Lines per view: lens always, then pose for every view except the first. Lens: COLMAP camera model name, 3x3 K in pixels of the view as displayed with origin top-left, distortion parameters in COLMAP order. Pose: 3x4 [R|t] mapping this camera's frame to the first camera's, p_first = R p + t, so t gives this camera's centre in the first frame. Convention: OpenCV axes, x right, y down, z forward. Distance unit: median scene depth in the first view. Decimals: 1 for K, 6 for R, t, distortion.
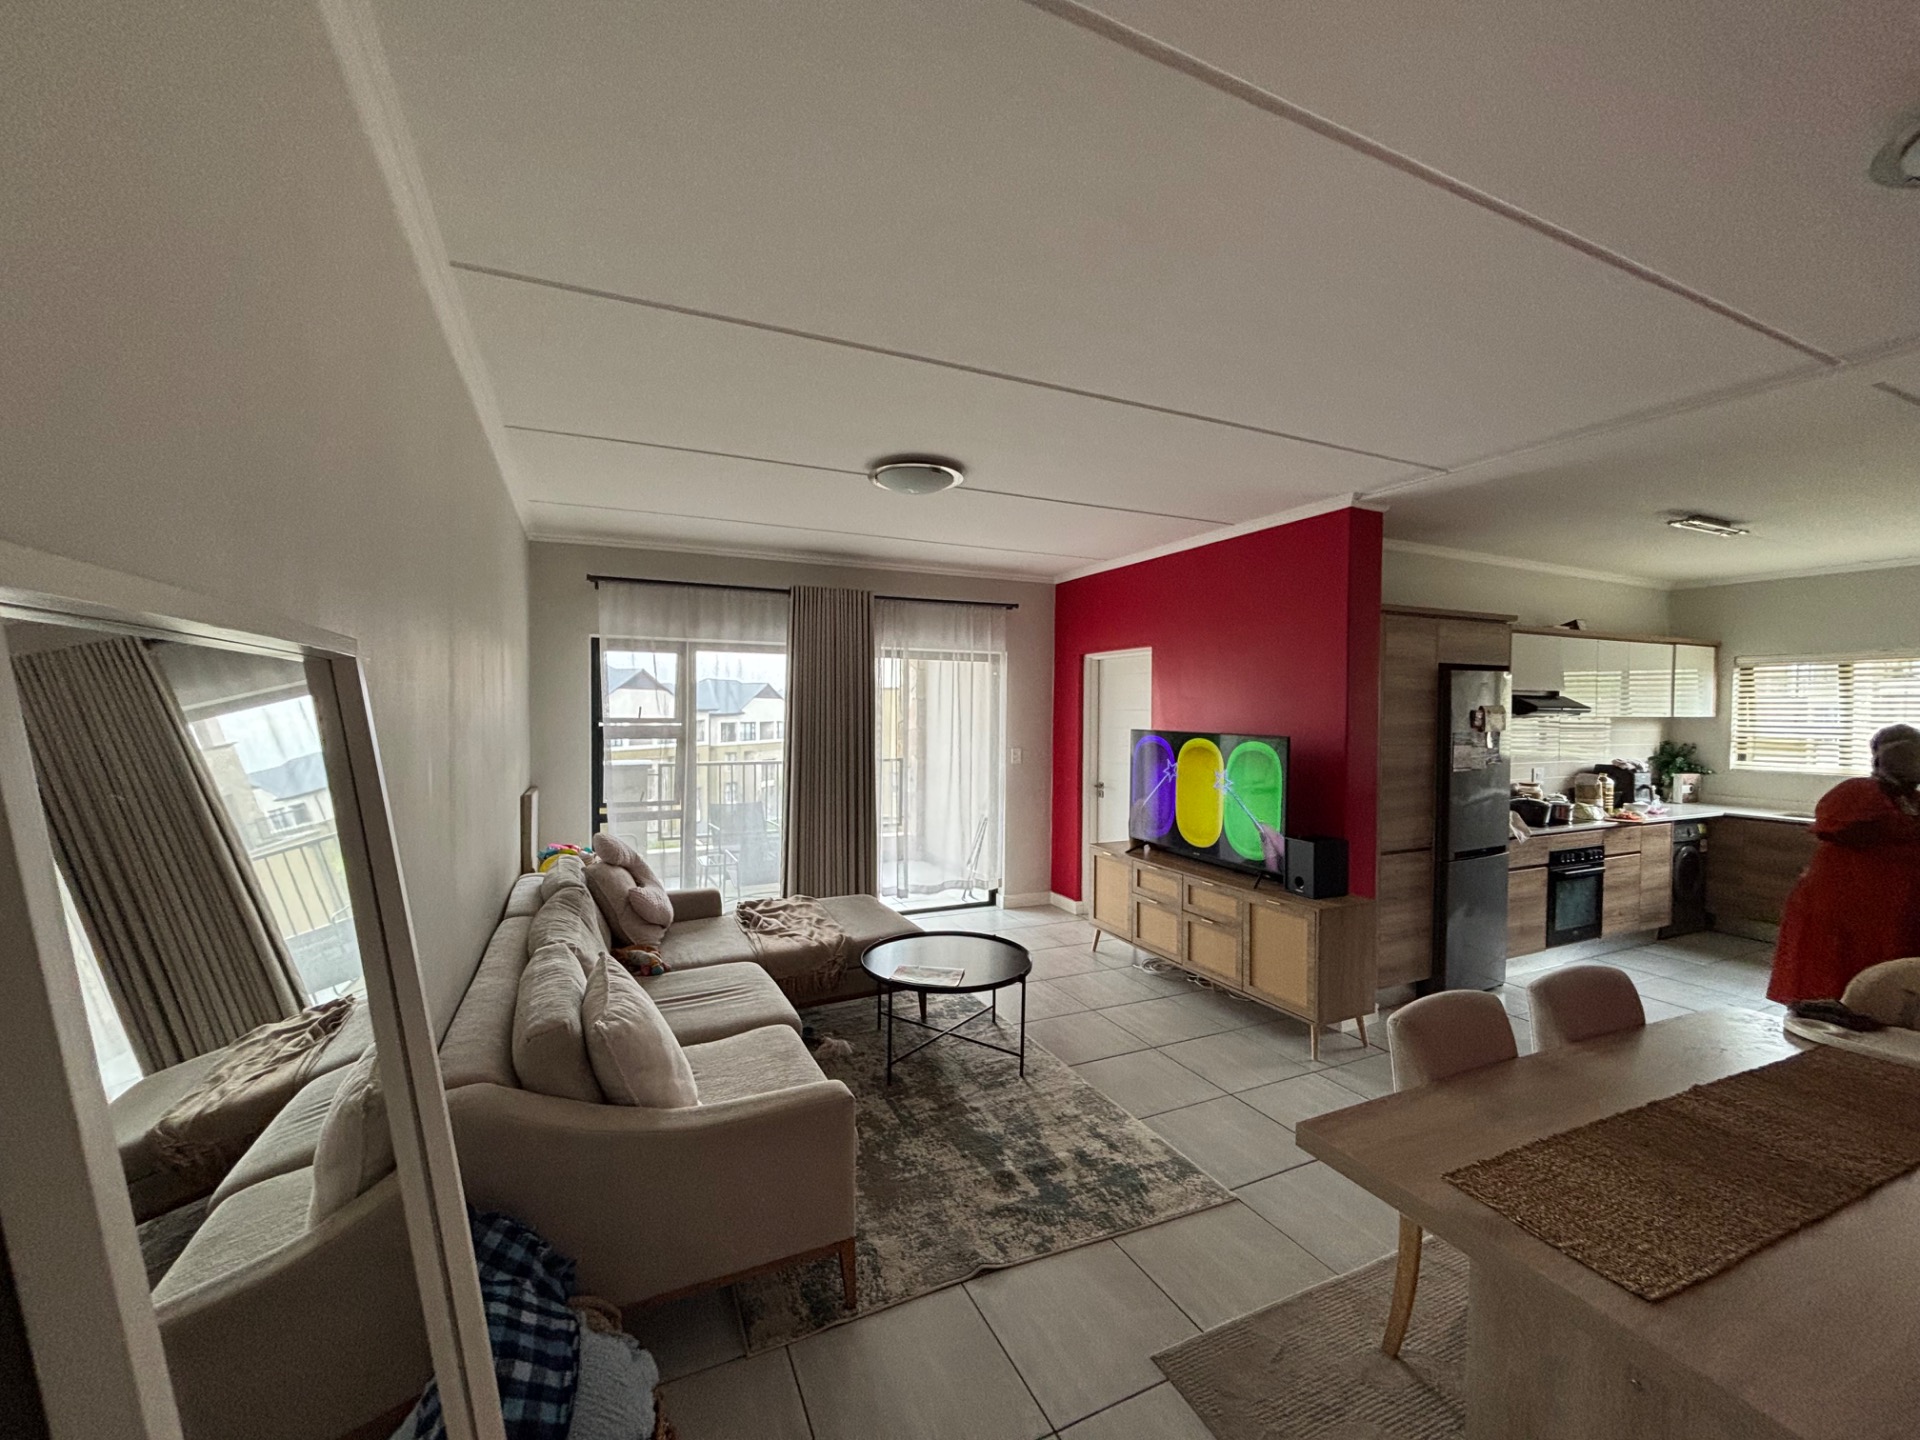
lens RADIAL K [[778.7, 0, 954.6], [0, 778.7, 720.7], [0, 0, 1]] dist [0.005219, -0.001730]
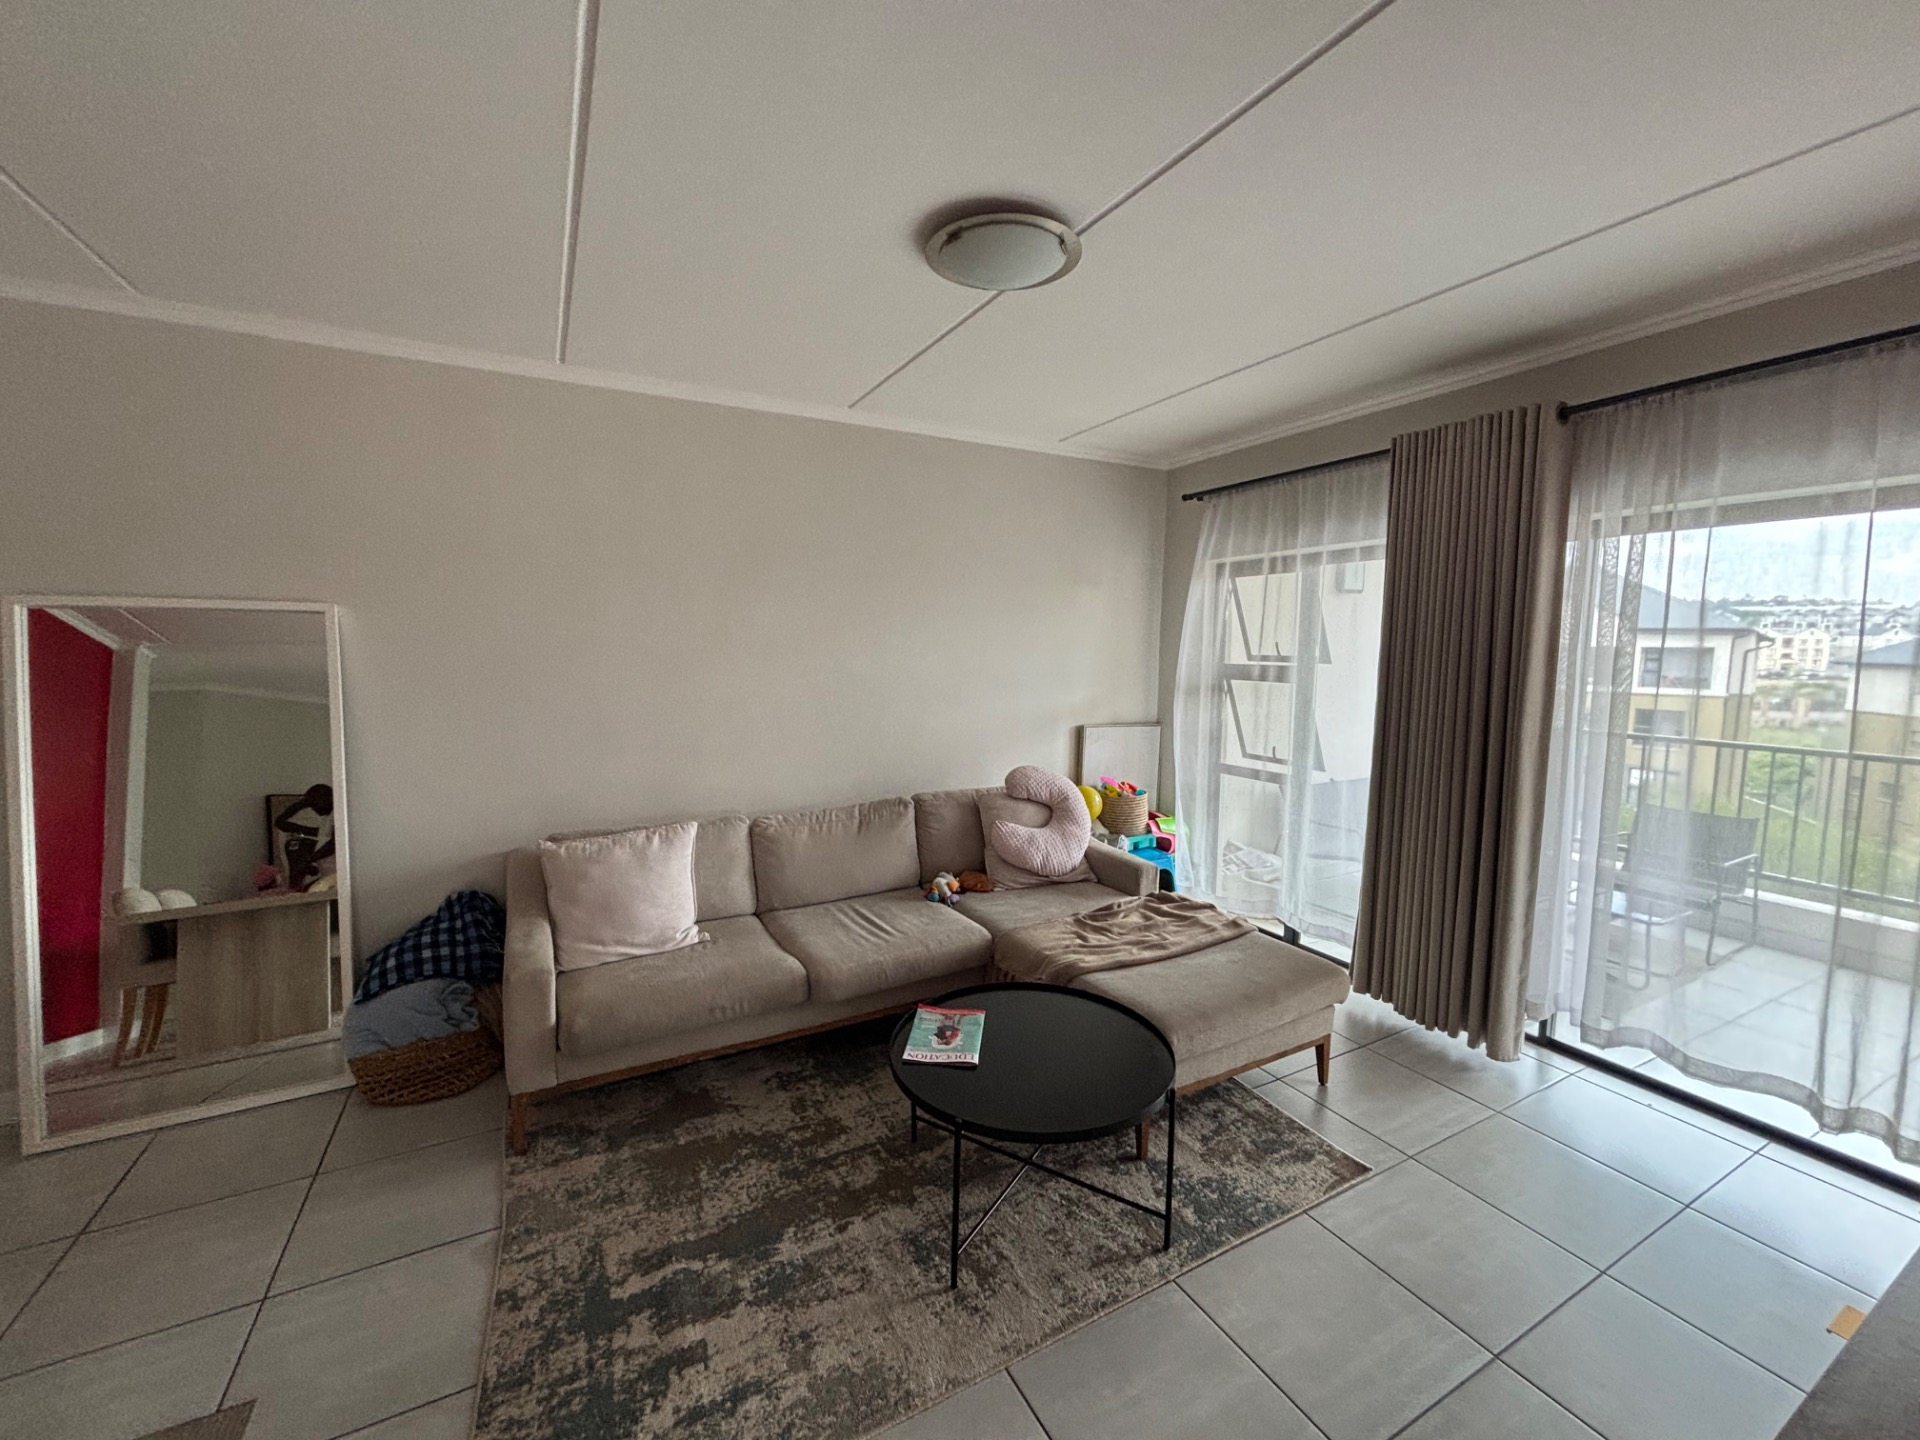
lens RADIAL K [[778.7, 0, 966.6], [0, 778.7, 717.1], [0, 0, 1]] dist [0.005219, -0.001730]
pose [[0.057323, 0.087751, -0.994492, 0.718269], [-0.022893, 0.995983, 0.086563, -0.006024], [0.998093, 0.017805, 0.059102, 1.137711]]
